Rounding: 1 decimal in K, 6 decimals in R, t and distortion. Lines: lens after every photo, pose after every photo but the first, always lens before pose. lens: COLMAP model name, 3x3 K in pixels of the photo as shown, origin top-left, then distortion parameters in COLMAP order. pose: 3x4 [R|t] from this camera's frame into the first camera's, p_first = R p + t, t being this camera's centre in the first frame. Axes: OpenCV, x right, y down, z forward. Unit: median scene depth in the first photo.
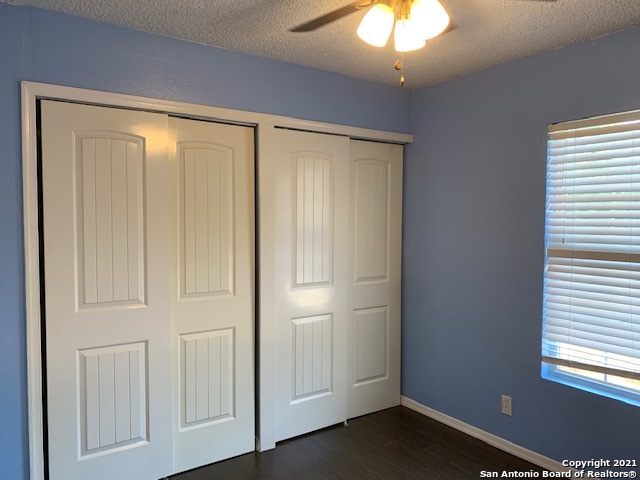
lens RADIAL K [[489.4, 0, 320.0], [0, 489.4, 240.0], [0, 0, 1]] dist [0.007078, 0.001925]
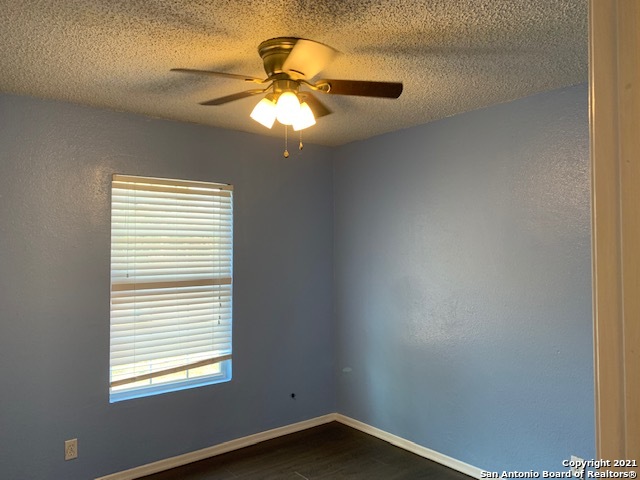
lens RADIAL K [[489.4, 0, 320.0], [0, 489.4, 240.0], [0, 0, 1]] dist [0.007078, 0.001925]
pose [[-0.057563, 0.014455, 0.998237, -0.677822], [0.051508, 0.998606, -0.011490, -0.044755], [-0.997012, 0.050756, -0.058228, 0.585404]]
